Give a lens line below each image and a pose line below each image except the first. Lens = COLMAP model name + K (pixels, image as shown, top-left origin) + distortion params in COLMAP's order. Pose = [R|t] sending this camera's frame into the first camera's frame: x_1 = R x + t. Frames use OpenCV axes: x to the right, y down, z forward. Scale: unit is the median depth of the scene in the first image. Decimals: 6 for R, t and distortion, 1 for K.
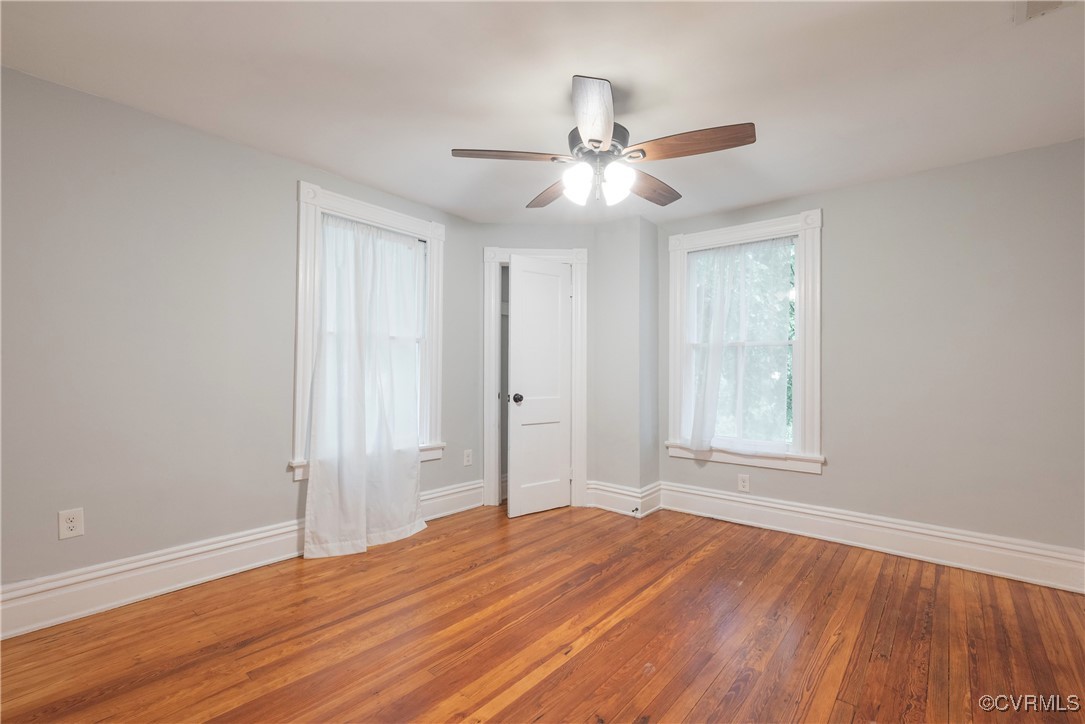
lens RADIAL K [[478.4, 0, 541.2], [0, 478.4, 363.4], [0, 0, 1]] dist [-0.000287, 0.000304]
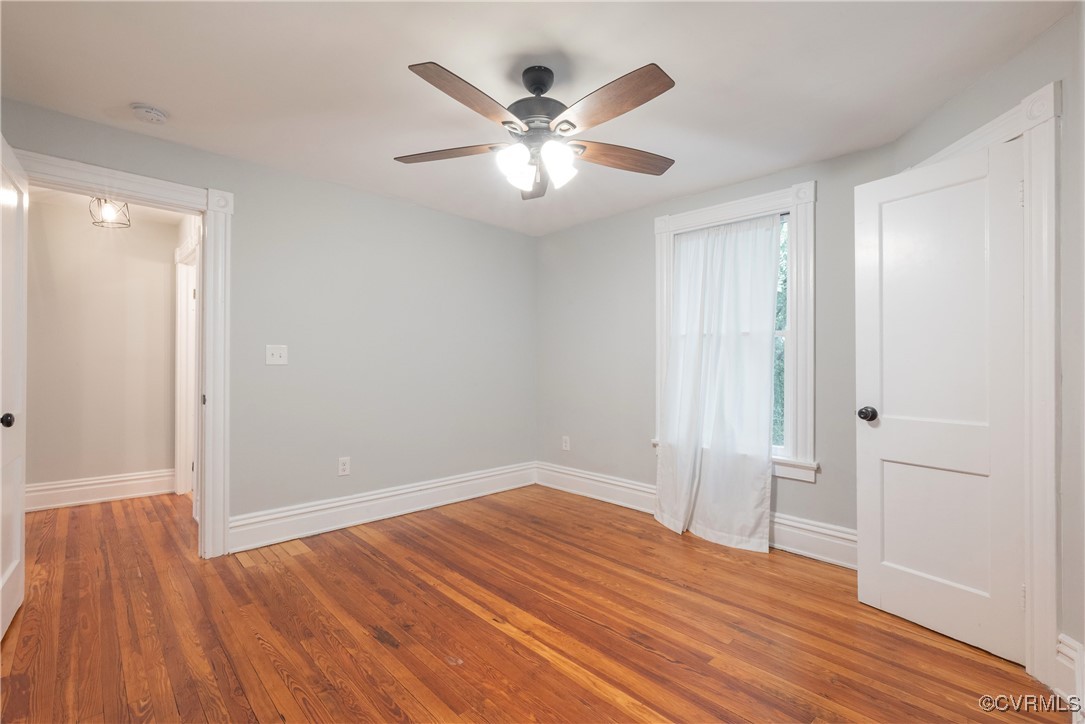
lens RADIAL K [[478.4, 0, 541.2], [0, 478.4, 363.4], [0, 0, 1]] dist [-0.000287, 0.000304]
pose [[-0.099075, -0.010117, -0.995029, 0.914980], [0.009328, 0.999895, -0.011095, 0.015290], [0.995036, -0.010380, -0.098970, 0.964883]]
